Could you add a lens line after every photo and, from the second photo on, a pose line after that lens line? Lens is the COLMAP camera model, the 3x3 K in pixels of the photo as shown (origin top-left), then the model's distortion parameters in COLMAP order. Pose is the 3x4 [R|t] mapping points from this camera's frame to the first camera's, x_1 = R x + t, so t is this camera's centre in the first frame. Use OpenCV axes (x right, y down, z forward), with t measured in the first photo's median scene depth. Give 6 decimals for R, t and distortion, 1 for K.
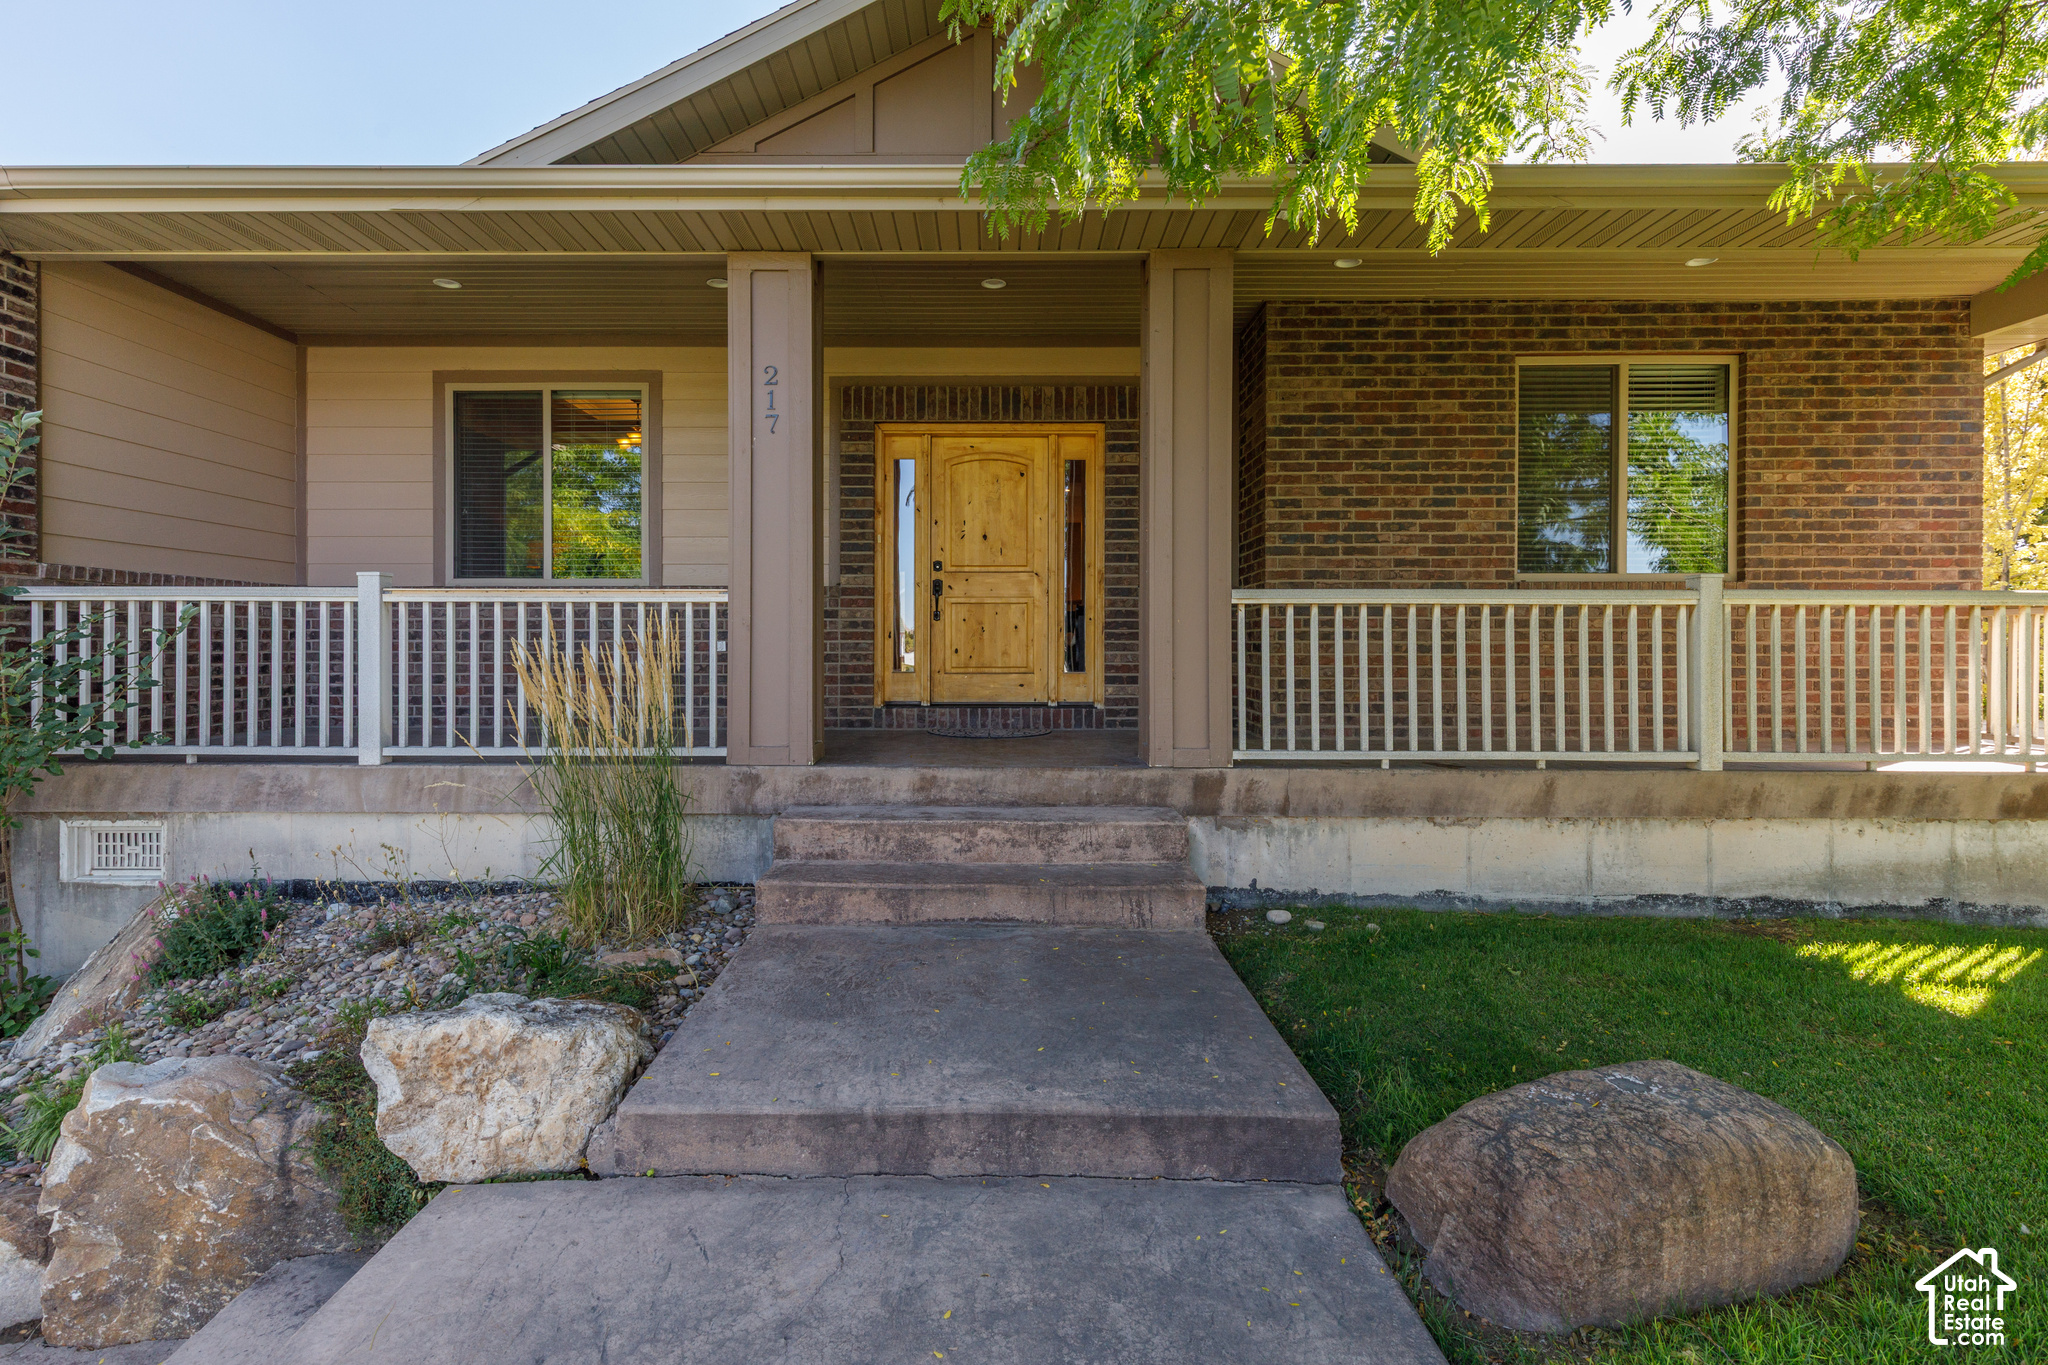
lens RADIAL K [[927.7, 0, 1001.3], [0, 927.7, 647.1], [0, 0, 1]] dist [0.008646, -0.001125]
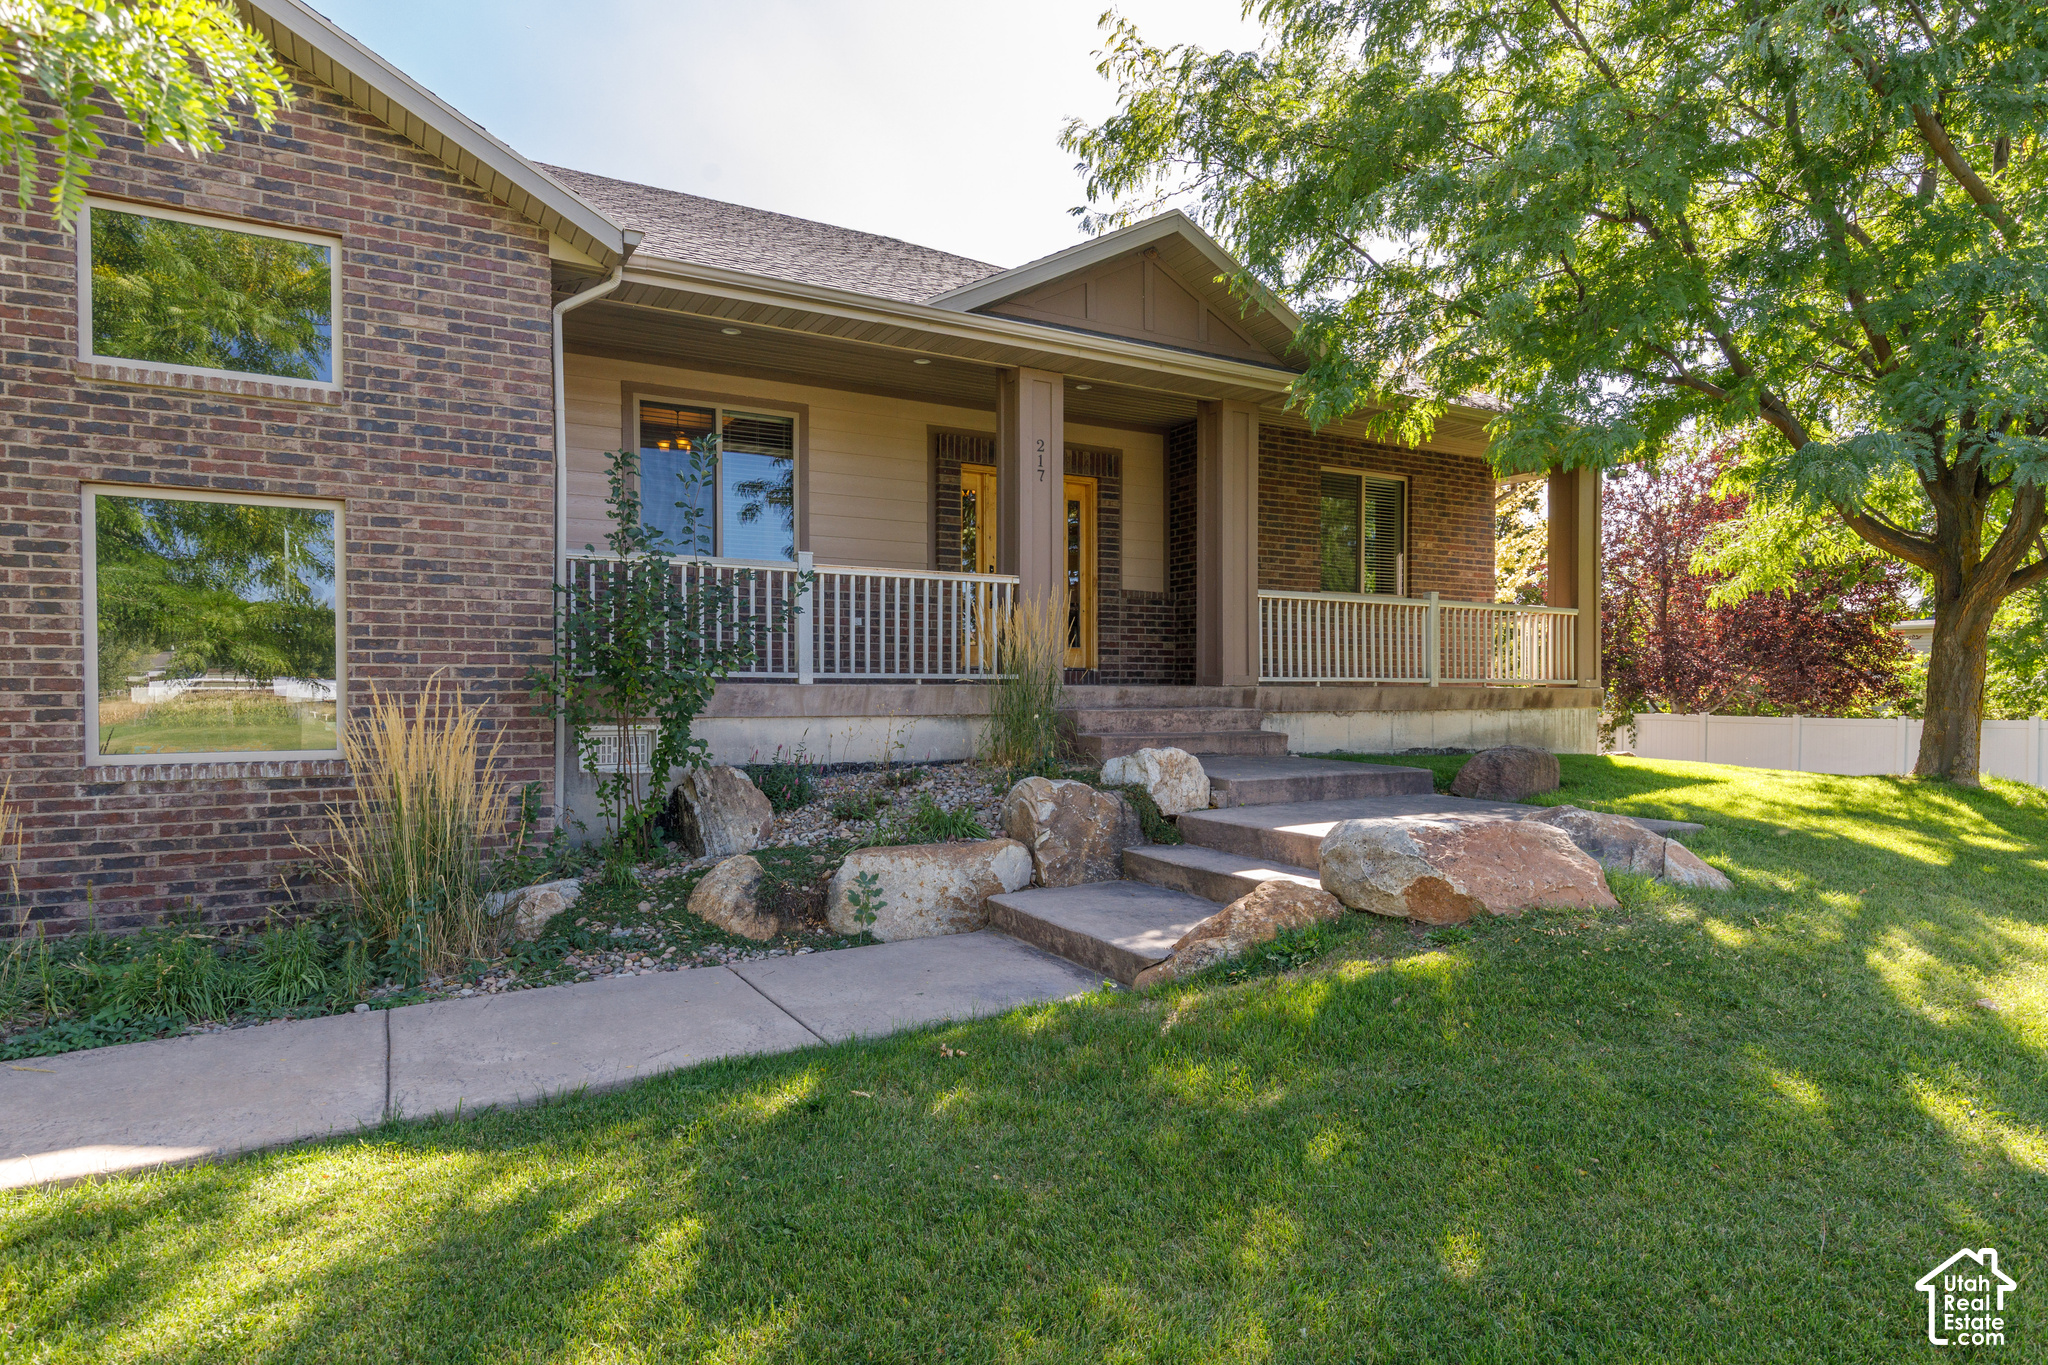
lens RADIAL K [[1108.8, 0, 1026.8], [0, 1108.8, 687.1], [0, 0, 1]] dist [0.004628, 0.000172]
pose [[0.866411, -0.001167, 0.499330, -1.238162], [0.002557, 0.999995, -0.002100, 0.134725], [-0.499325, 0.003097, 0.866409, -0.671308]]
